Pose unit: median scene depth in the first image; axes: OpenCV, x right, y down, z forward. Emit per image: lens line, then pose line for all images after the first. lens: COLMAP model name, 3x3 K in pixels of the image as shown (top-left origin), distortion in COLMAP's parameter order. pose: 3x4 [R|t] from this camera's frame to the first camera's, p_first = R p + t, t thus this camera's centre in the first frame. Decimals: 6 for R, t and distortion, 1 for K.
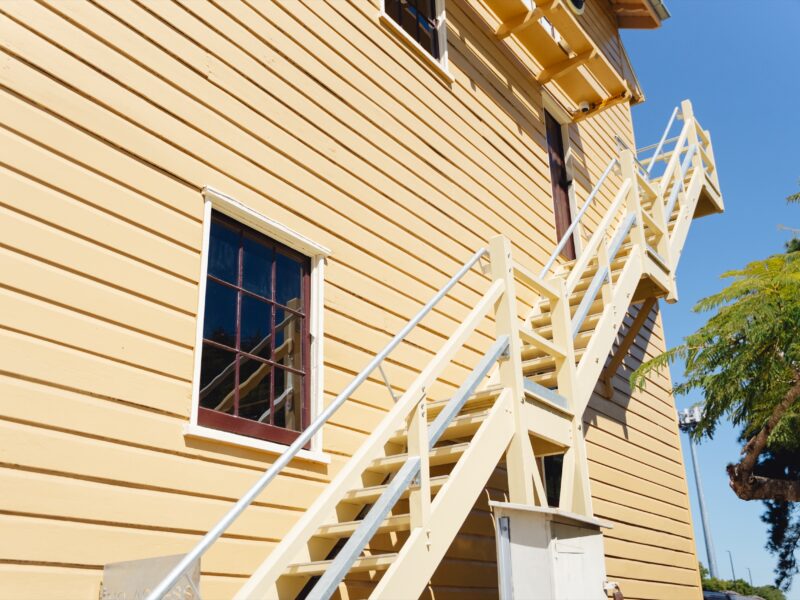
lens RADIAL K [[866.8, 0, 398.6], [0, 866.8, 300.6], [0, 0, 1]] dist [0.027008, 0.000000]
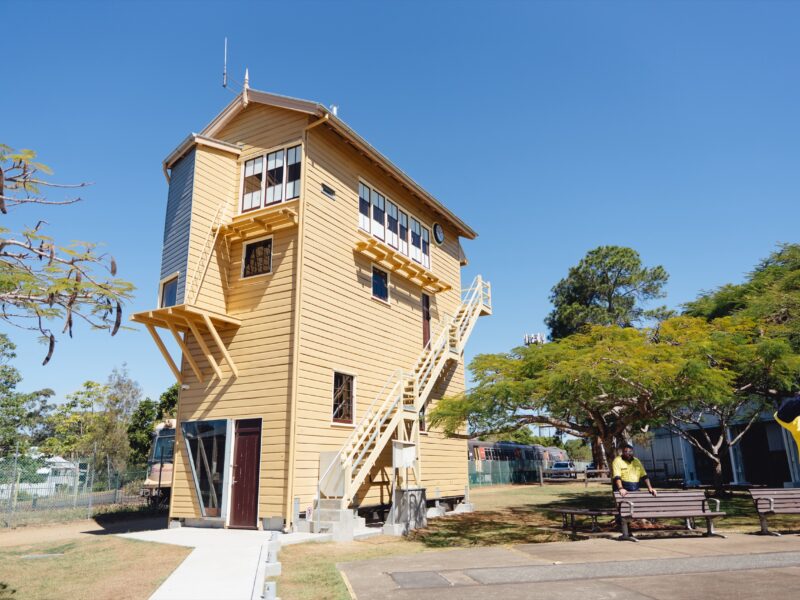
lens RADIAL K [[599.9, 0, 401.7], [0, 599.9, 297.3], [0, 0, 1]] dist [0.000256, -0.007395]
pose [[0.995597, 0.046179, 0.081568, -0.118971], [-0.053502, 0.994504, 0.090000, -0.667977], [-0.076963, -0.093968, 0.992596, -1.750417]]
